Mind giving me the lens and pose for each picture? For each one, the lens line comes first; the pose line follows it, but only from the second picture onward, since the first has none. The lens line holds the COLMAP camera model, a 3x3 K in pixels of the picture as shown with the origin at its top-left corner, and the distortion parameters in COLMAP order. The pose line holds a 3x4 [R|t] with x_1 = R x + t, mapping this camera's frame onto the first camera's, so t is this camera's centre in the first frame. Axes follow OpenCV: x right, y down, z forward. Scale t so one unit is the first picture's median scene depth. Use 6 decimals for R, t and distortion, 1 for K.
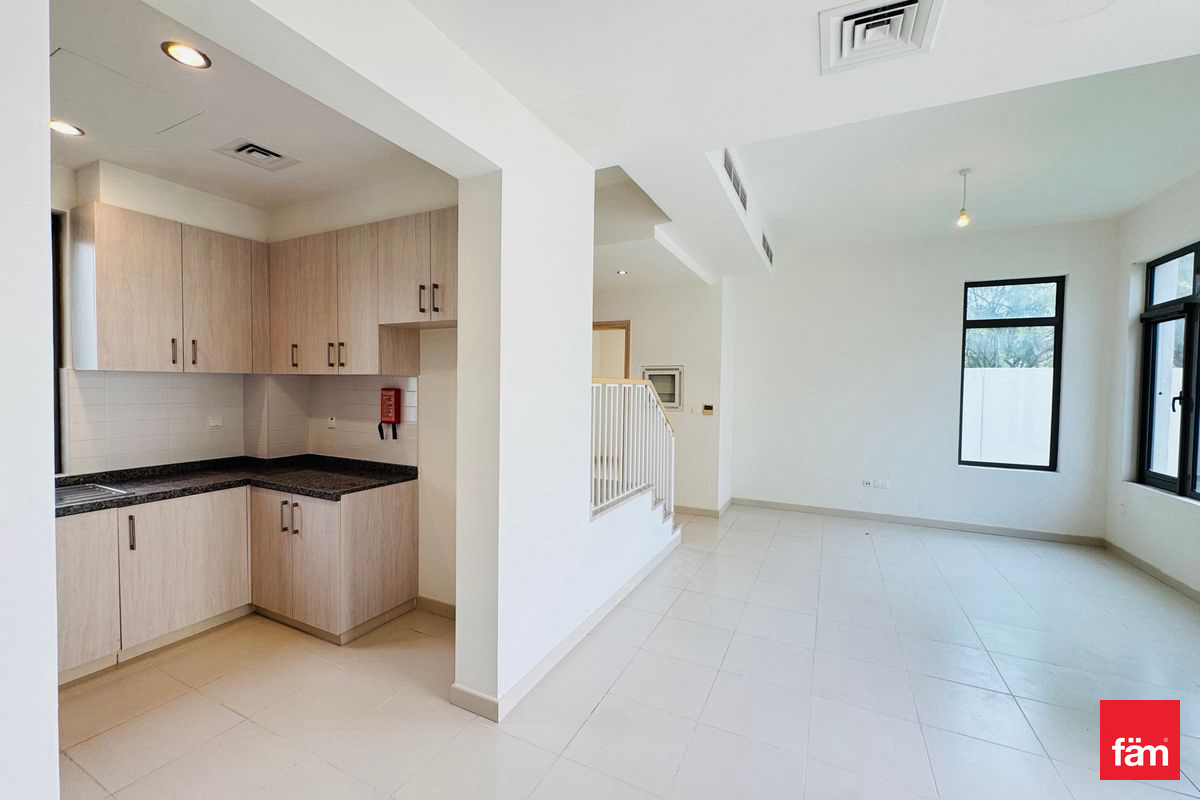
lens RADIAL K [[482.4, 0, 597.7], [0, 482.4, 399.3], [0, 0, 1]] dist [-0.002214, -0.000280]
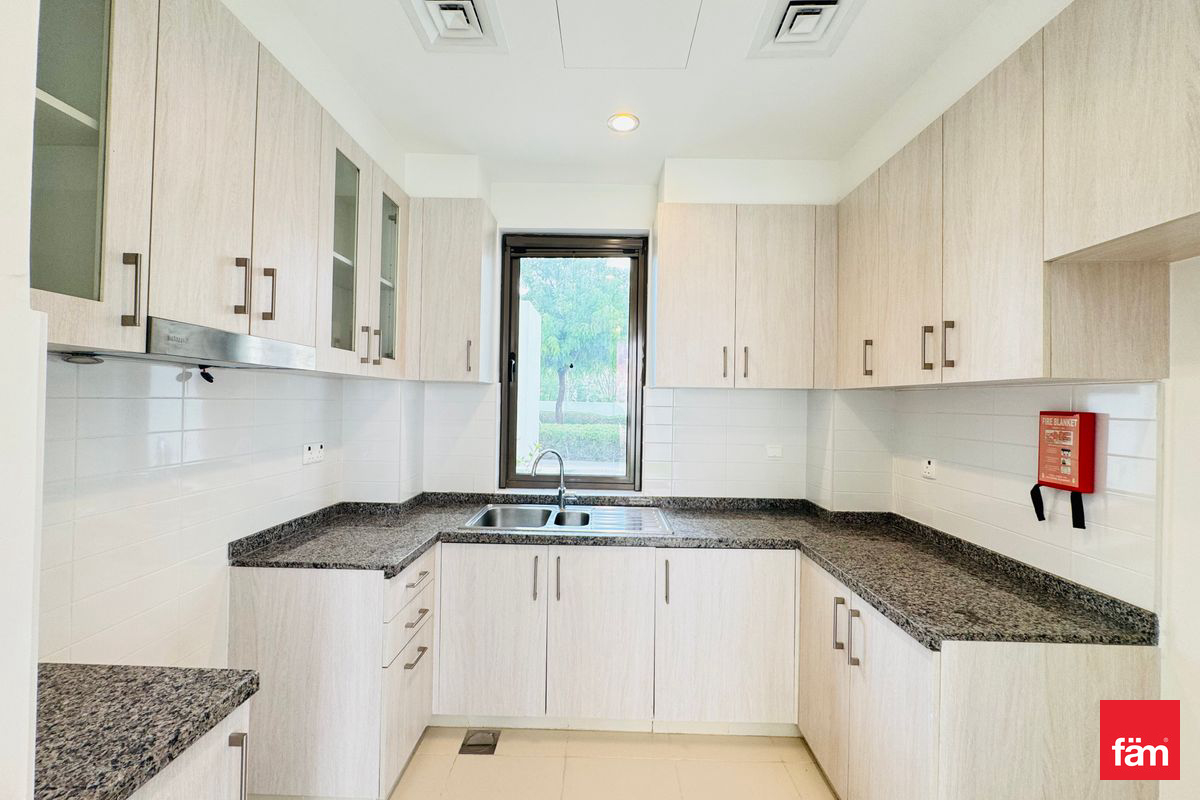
lens RADIAL K [[482.4, 0, 597.7], [0, 482.4, 399.3], [0, 0, 1]] dist [-0.002214, -0.000280]
pose [[0.434906, -0.009214, -0.900429, -0.182981], [-0.038545, 0.998841, -0.028839, -0.003846], [0.899650, 0.047249, 0.434047, 0.348761]]
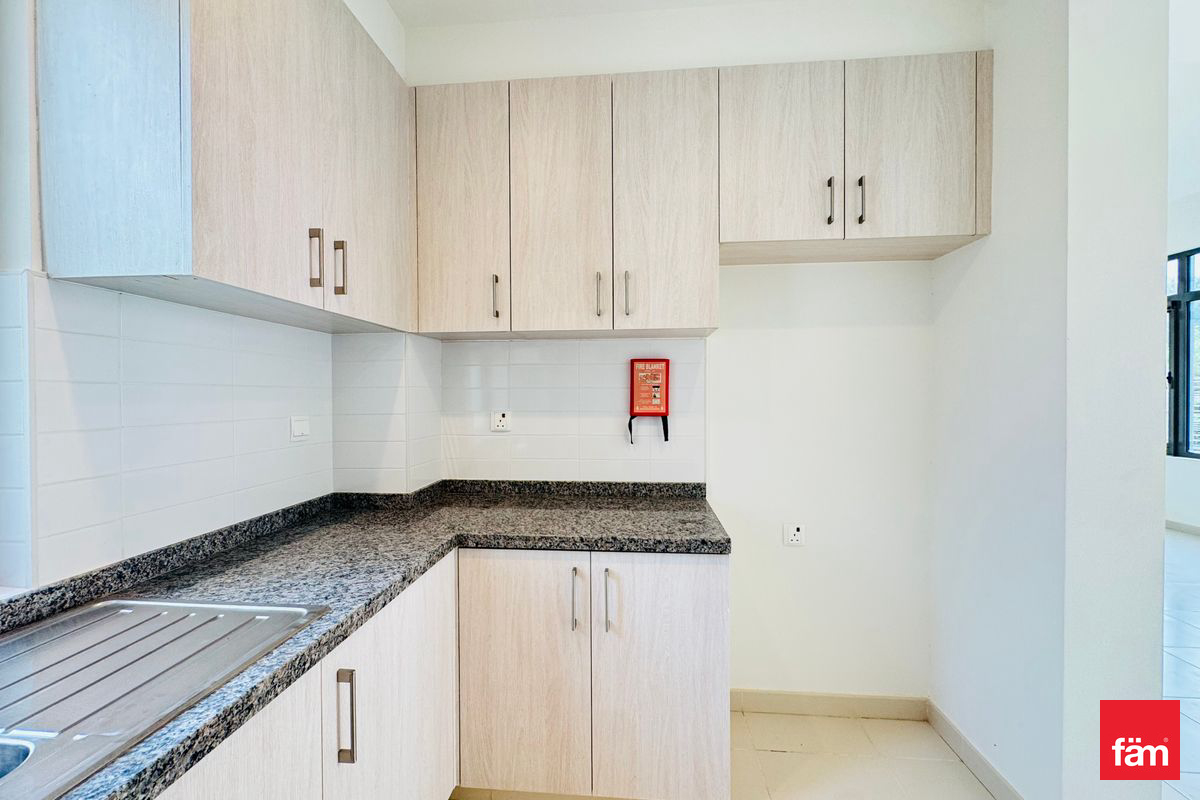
lens RADIAL K [[481.3, 0, 604.0], [0, 481.3, 397.7], [0, 0, 1]] dist [-0.001096, -0.000555]
pose [[0.930447, -0.019560, 0.365904, -0.610297], [0.026465, 0.999554, -0.013865, 0.028730], [-0.365469, 0.022585, 0.930549, 0.386803]]
